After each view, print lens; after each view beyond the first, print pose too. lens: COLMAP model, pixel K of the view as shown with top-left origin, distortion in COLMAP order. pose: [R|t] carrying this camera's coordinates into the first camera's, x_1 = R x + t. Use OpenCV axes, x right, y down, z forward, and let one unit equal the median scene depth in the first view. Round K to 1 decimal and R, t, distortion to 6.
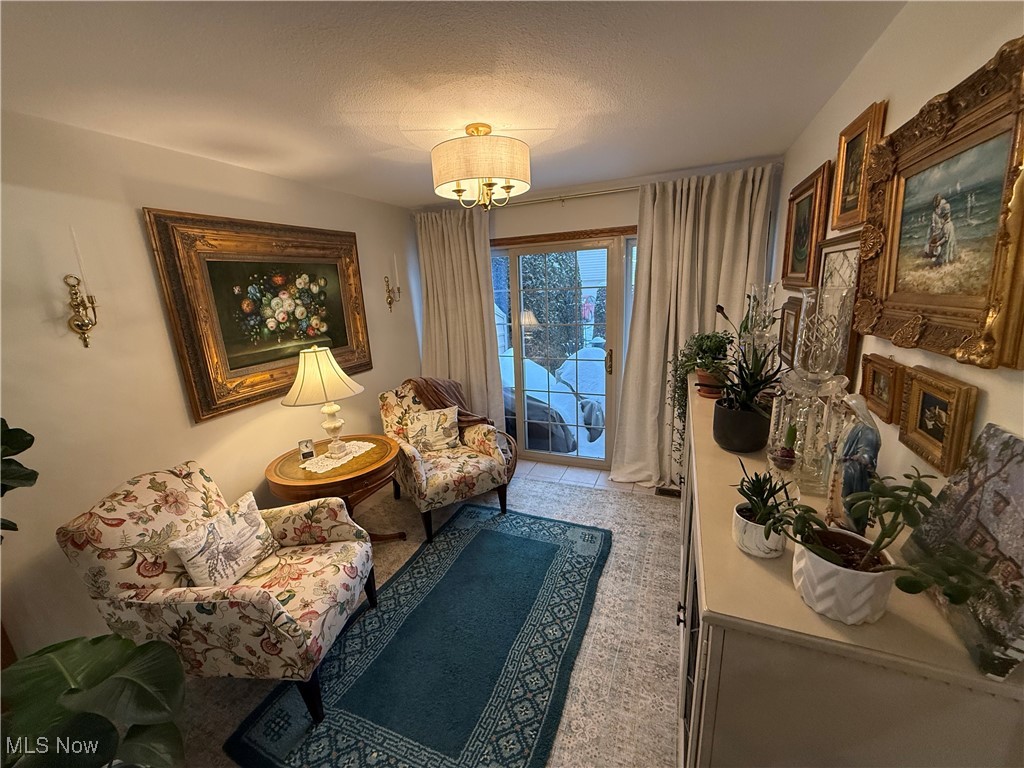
lens RADIAL K [[404.9, 0, 510.8], [0, 404.9, 384.2], [0, 0, 1]] dist [0.000312, -0.000325]
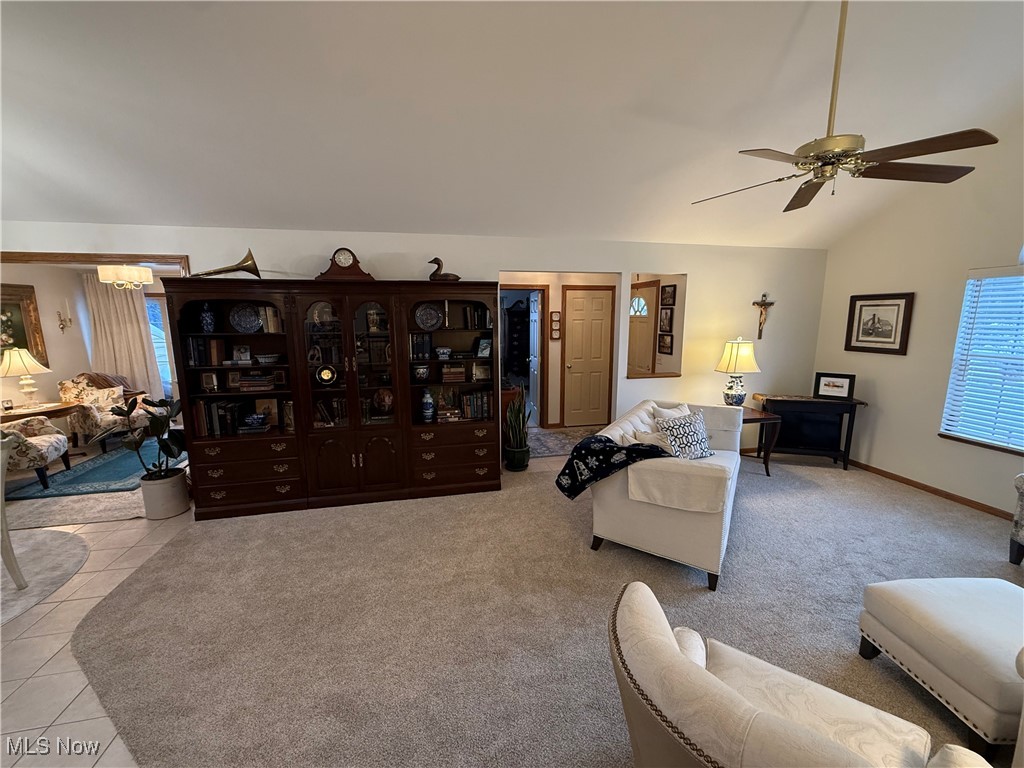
lens RADIAL K [[404.9, 0, 510.8], [0, 404.9, 384.2], [0, 0, 1]] dist [0.000312, -0.000325]
pose [[0.820529, -0.054289, 0.569020, 0.308852], [0.103863, 0.993068, -0.055024, 0.389263], [-0.562089, 0.104249, 0.820480, -1.712465]]
